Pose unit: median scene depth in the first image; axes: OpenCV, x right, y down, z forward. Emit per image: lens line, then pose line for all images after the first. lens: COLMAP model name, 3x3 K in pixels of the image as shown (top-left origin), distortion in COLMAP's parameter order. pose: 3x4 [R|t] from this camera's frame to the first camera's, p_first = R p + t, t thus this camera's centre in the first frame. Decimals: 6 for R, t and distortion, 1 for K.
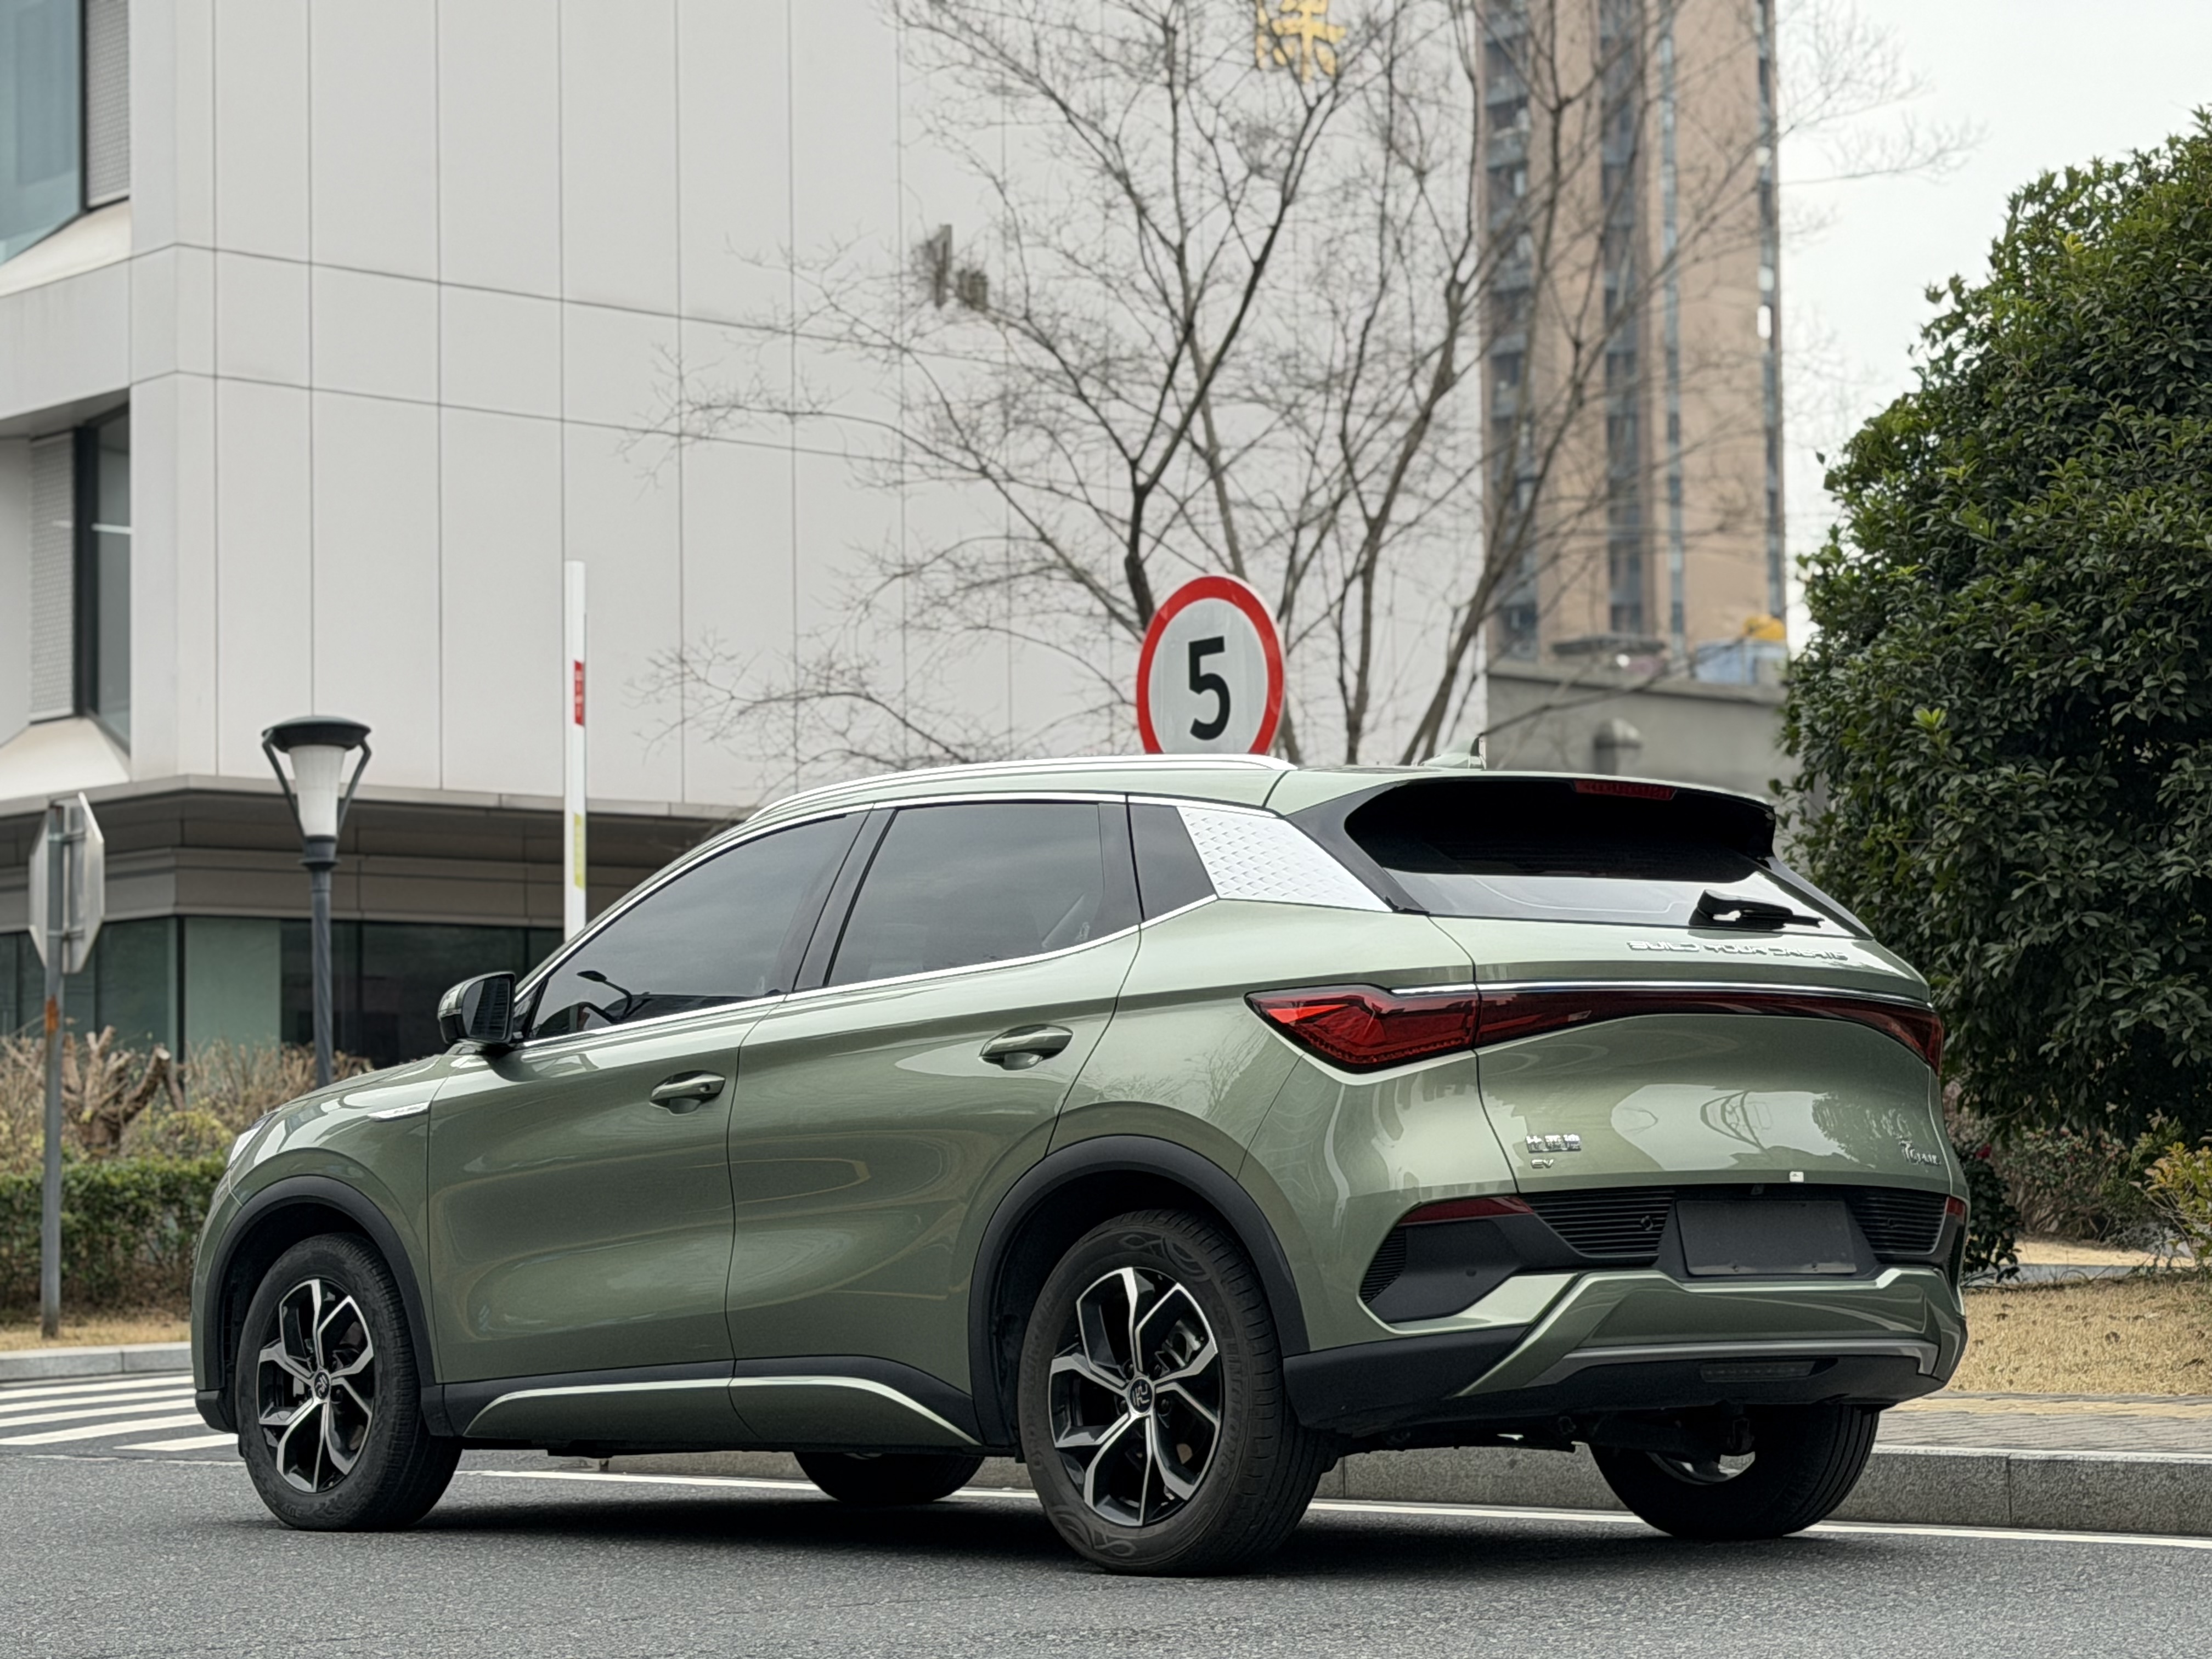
lens RADIAL K [[5024.3, 0, 1106.0], [0, 5024.3, 829.5], [0, 0, 1]] dist [0.030204, -0.094697]
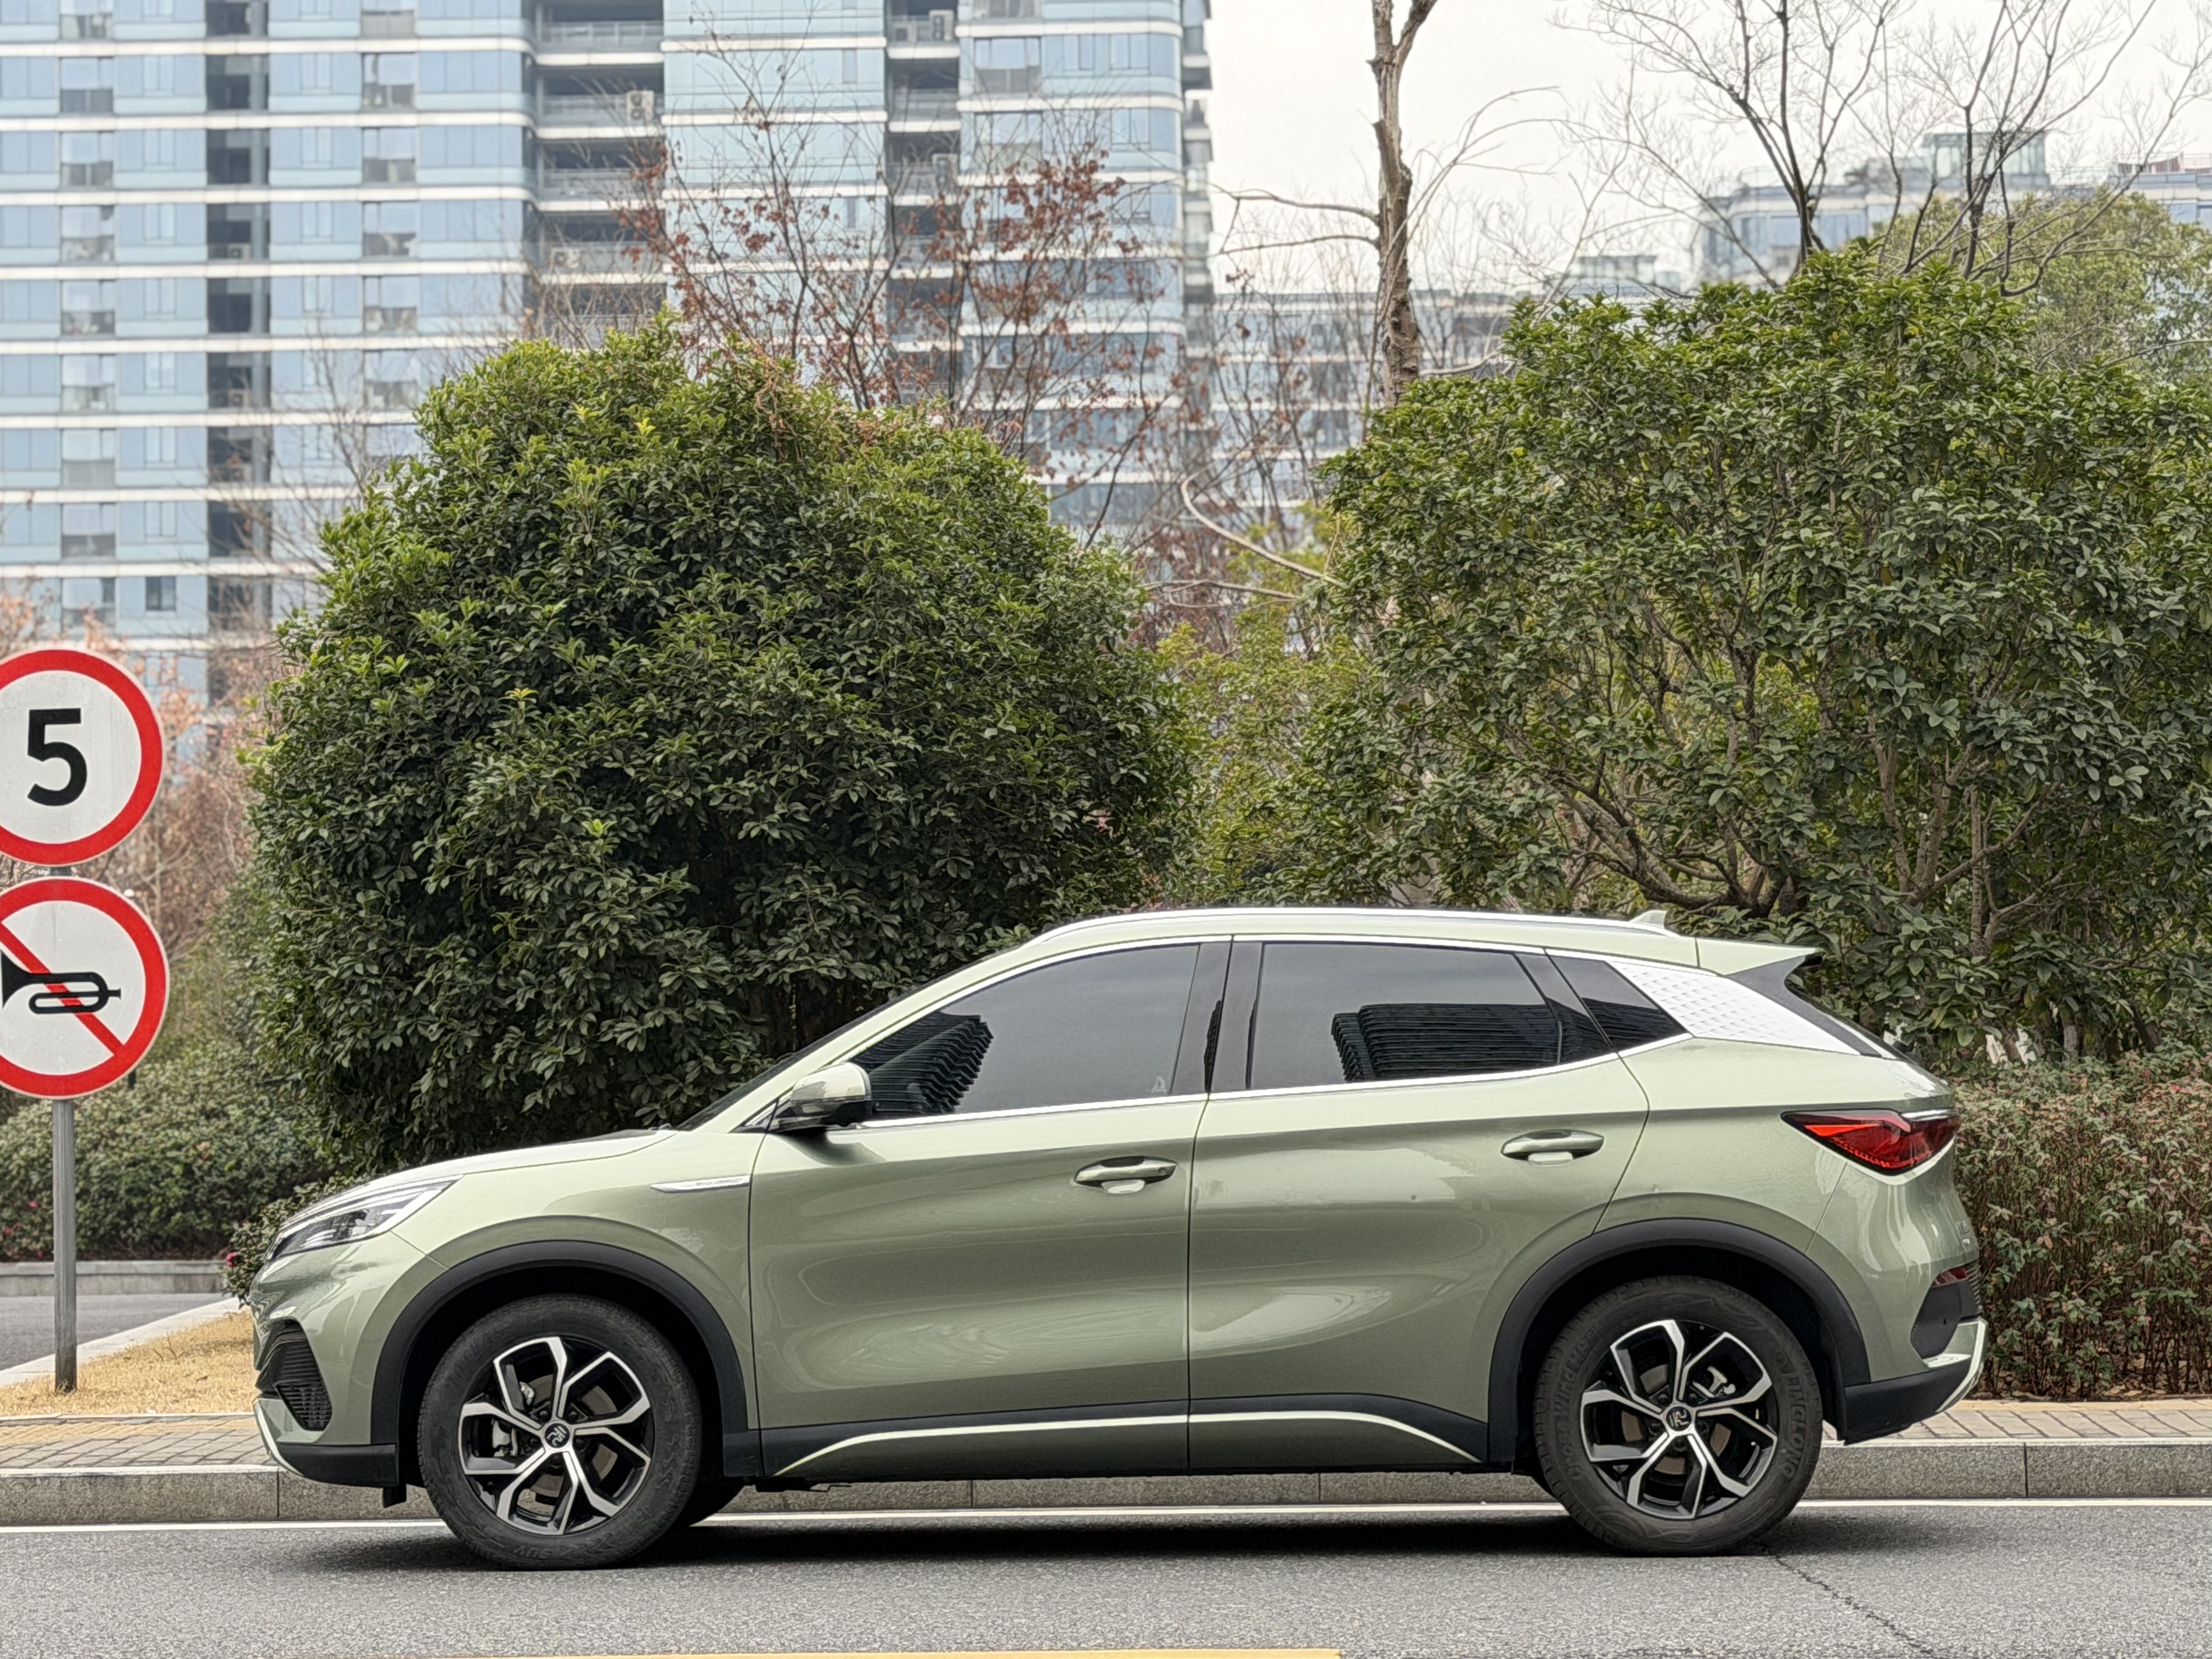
lens RADIAL K [[4896.9, 0, 1106.0], [0, 4896.9, 829.5], [0, 0, 1]] dist [0.020015, 0.367583]
pose [[0.679237, 0.058462, 0.731587, -0.946698], [-0.058210, 0.997973, -0.025704, 0.001299], [-0.731607, -0.025126, 0.681263, 0.226327]]
